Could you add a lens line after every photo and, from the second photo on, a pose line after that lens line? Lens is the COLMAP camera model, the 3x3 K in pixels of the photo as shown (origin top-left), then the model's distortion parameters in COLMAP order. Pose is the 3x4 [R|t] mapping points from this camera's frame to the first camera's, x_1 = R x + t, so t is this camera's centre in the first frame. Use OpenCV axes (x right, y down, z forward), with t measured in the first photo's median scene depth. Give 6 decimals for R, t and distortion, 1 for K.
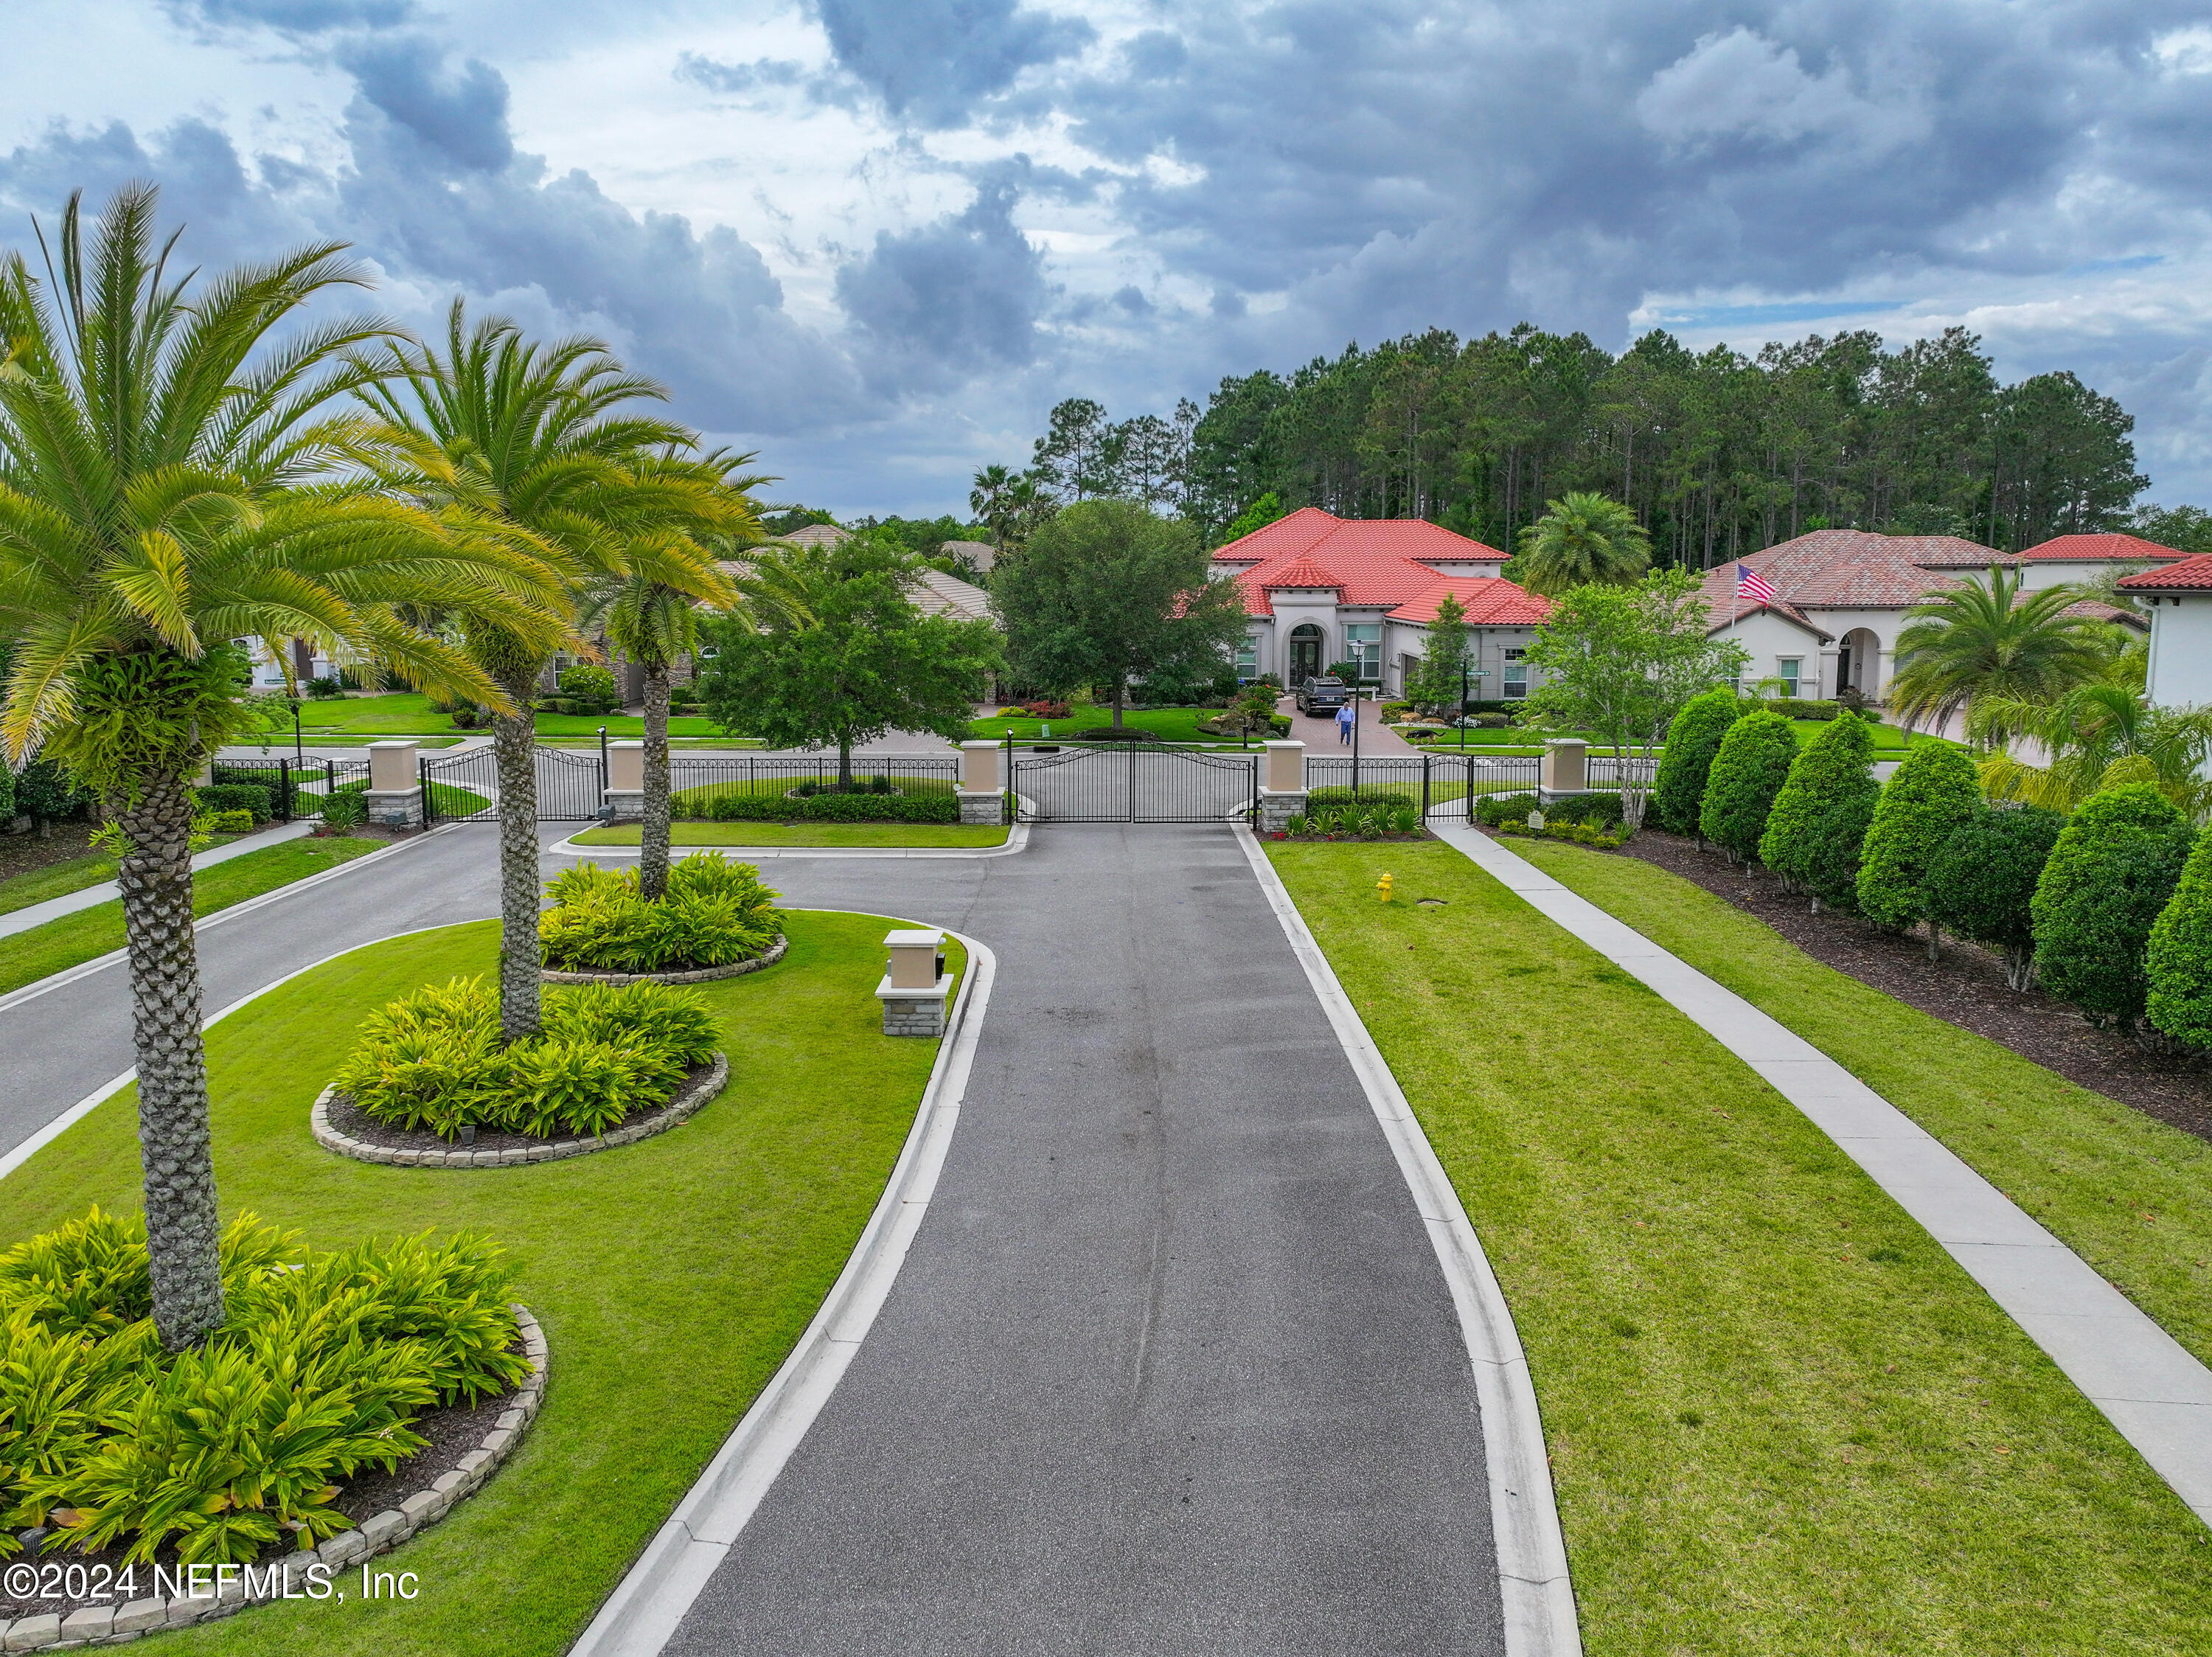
lens RADIAL K [[1557.1, 0, 1146.2], [0, 1557.1, 816.8], [0, 0, 1]] dist [0.002351, 0.006925]
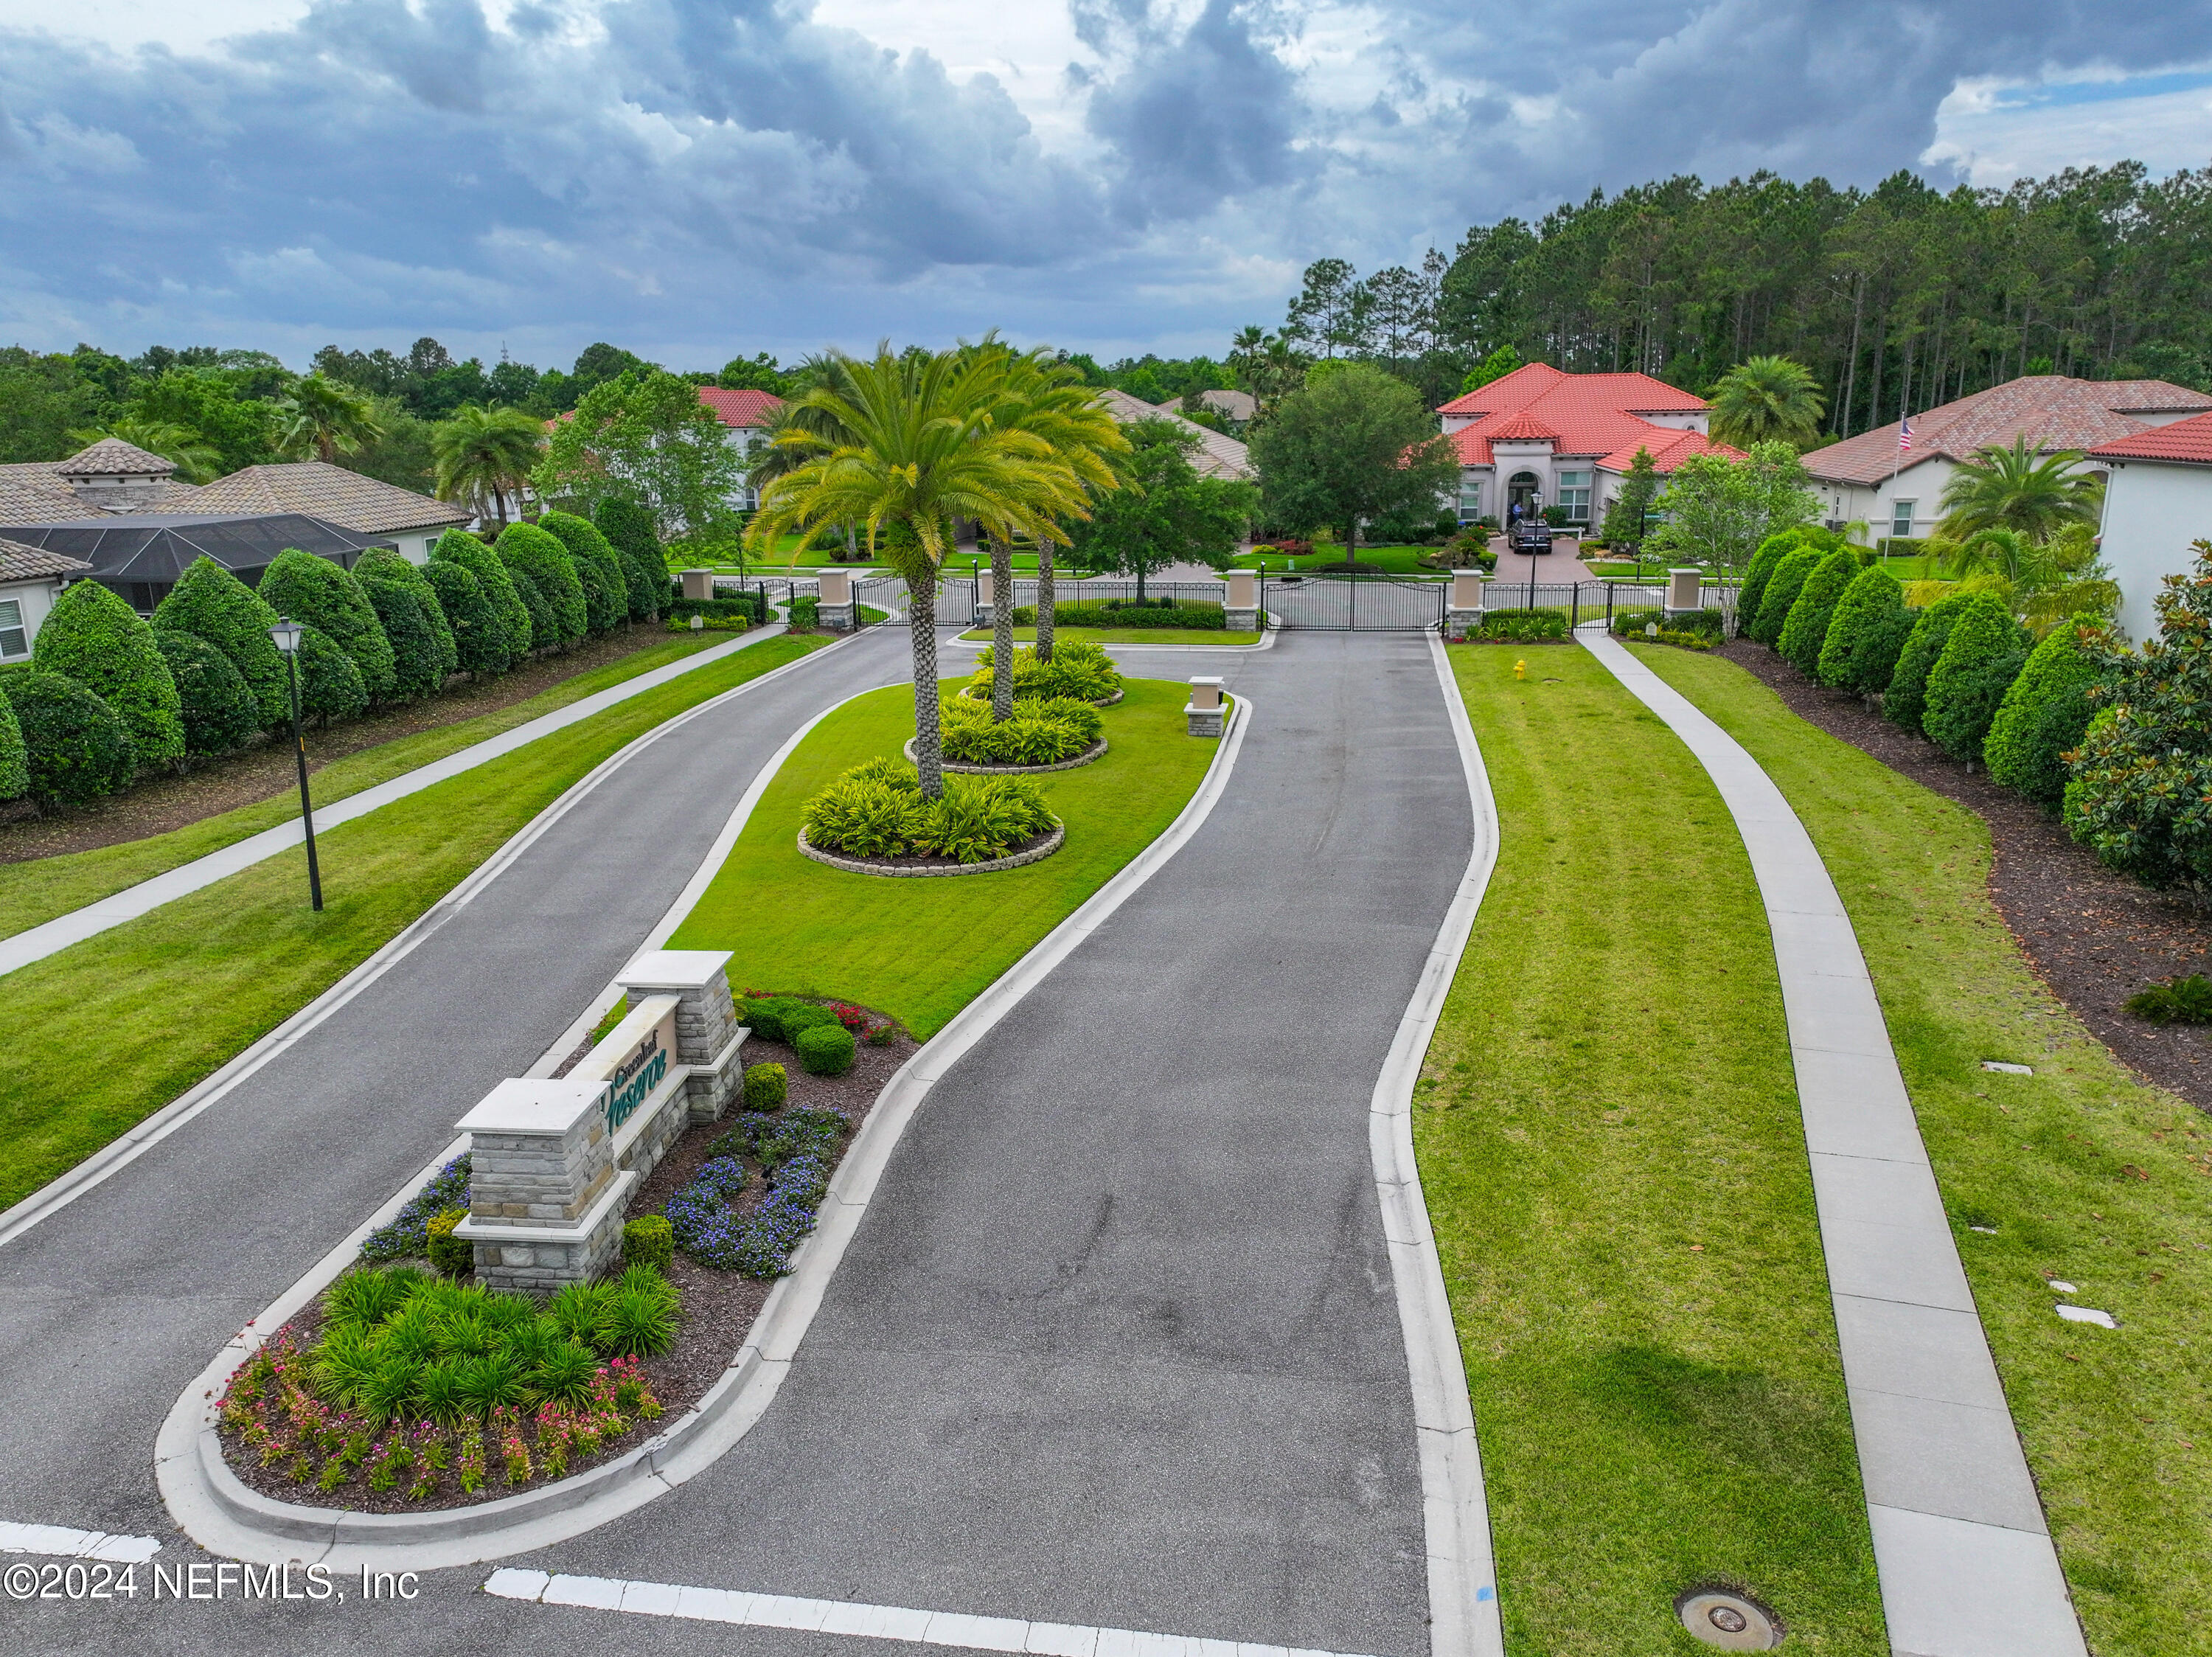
lens RADIAL K [[1557.1, 0, 1146.2], [0, 1557.1, 816.8], [0, 0, 1]] dist [0.002351, 0.006925]
pose [[0.987301, 0.026824, -0.156583, 0.020409], [-0.010836, 0.994717, 0.102080, 0.018575], [0.158494, -0.099087, 0.982376, -0.248515]]
